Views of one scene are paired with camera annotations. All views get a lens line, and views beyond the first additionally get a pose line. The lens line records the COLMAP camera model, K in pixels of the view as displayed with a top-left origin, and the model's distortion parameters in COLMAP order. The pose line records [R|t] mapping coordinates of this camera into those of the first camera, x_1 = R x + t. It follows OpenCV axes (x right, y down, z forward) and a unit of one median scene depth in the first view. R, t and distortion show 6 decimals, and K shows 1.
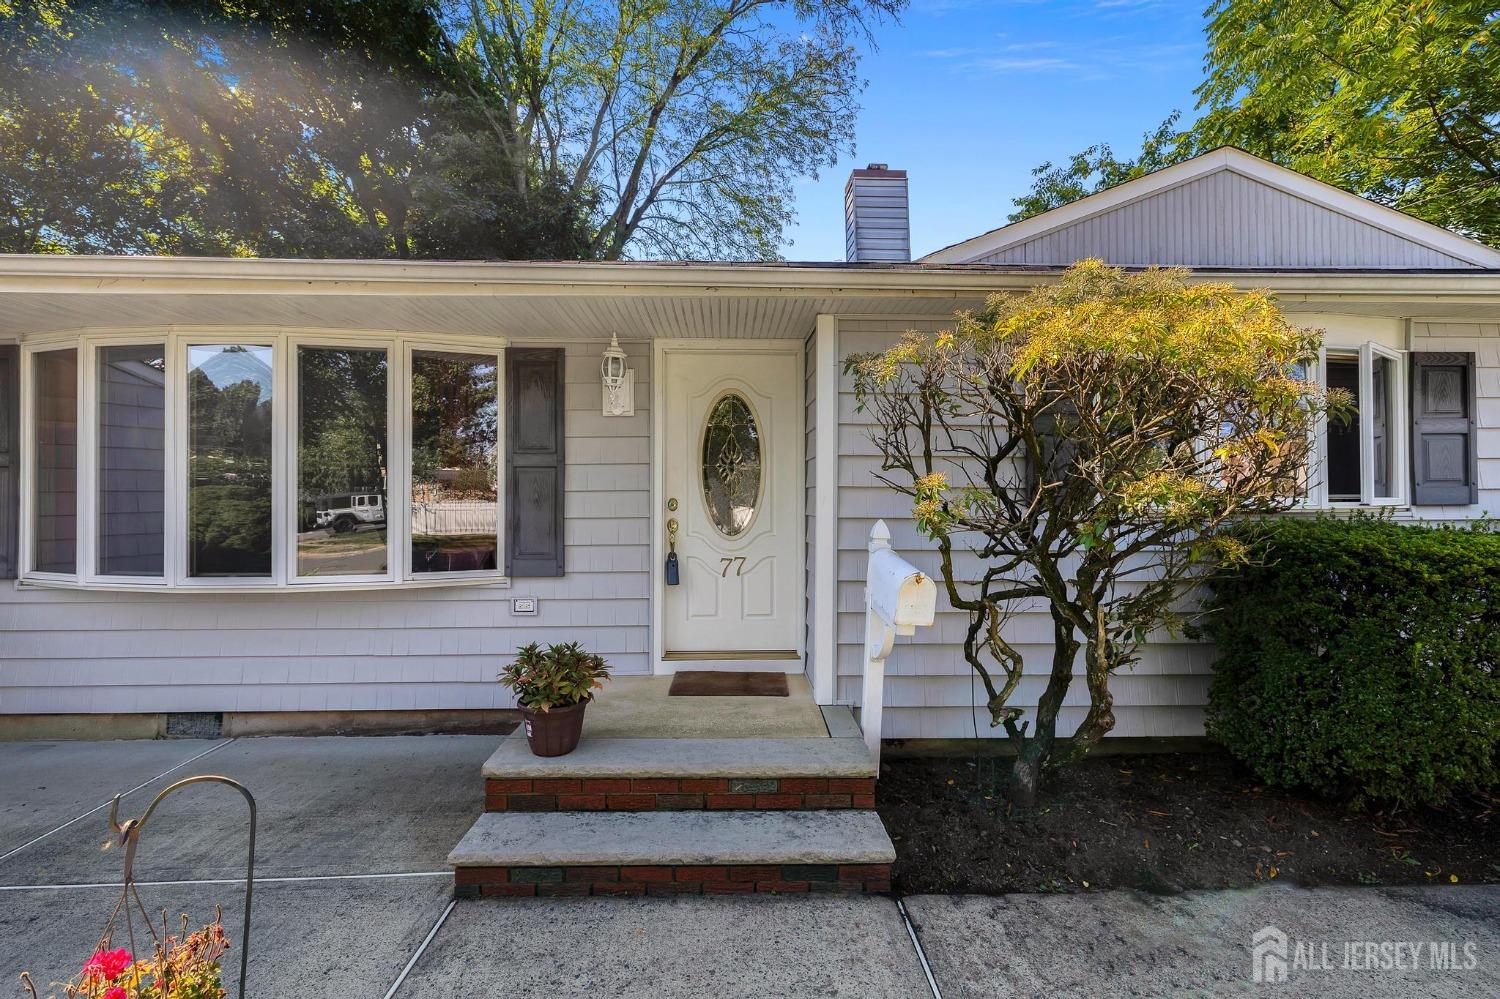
lens RADIAL K [[646.6, 0, 747.6], [0, 646.6, 460.5], [0, 0, 1]] dist [-0.000710, -0.000055]
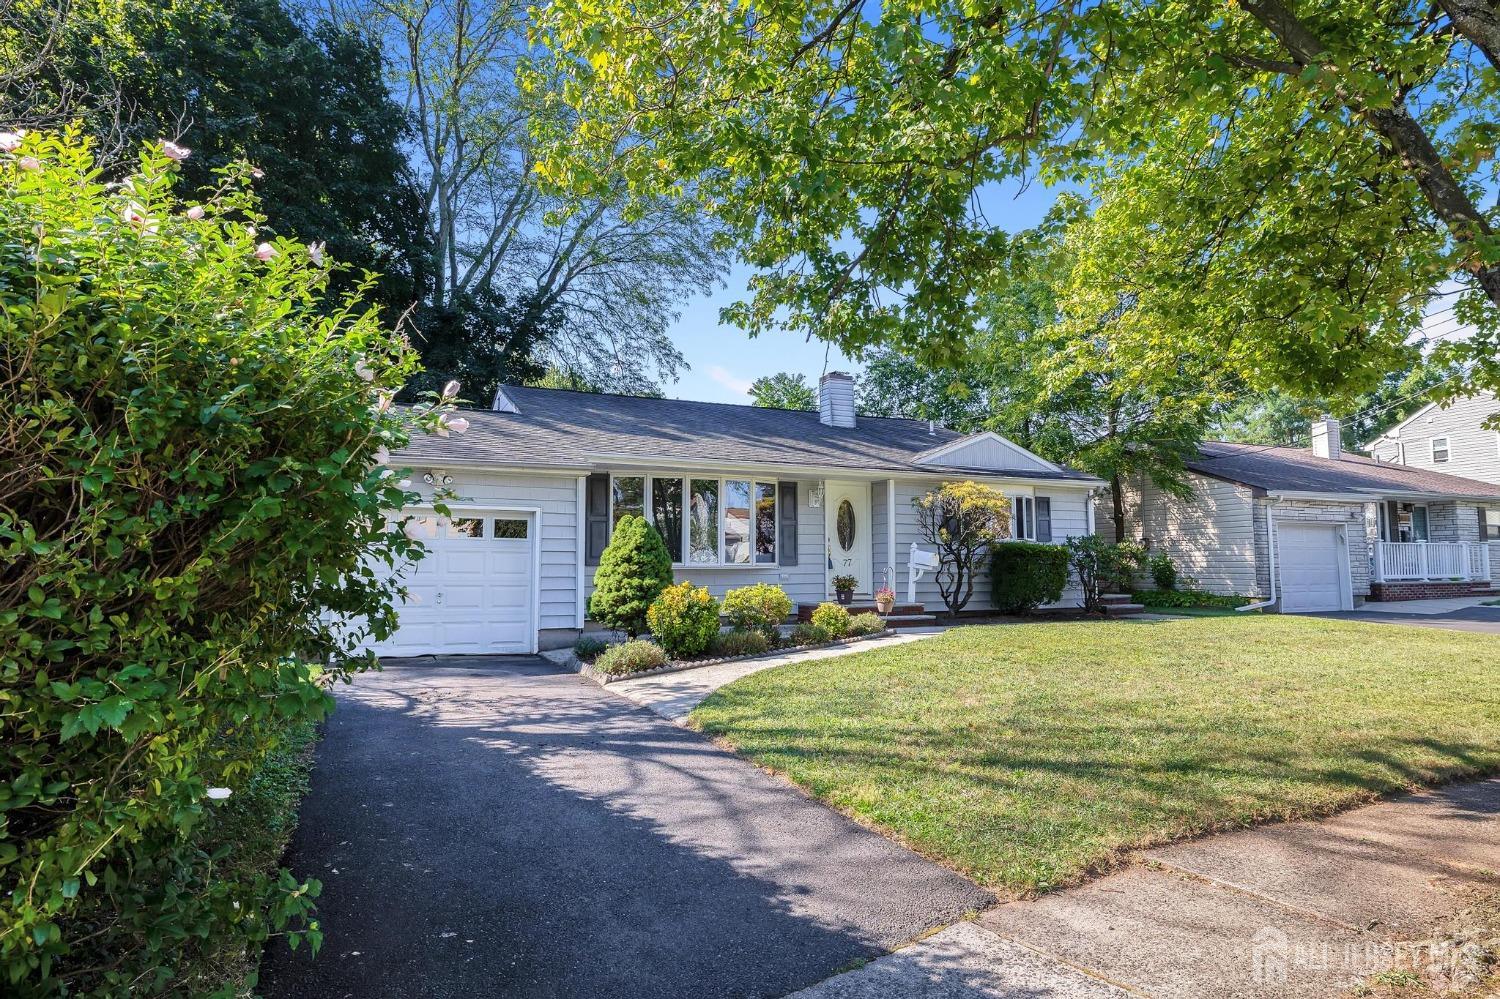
lens RADIAL K [[627.2, 0, 745.7], [0, 627.2, 491.3], [0, 0, 1]] dist [-0.000692, 0.000167]
pose [[0.946392, 0.034200, 0.321204, -1.515100], [-0.013374, 0.997675, -0.066822, 0.048760], [-0.322743, 0.058944, 0.944650, -1.669188]]
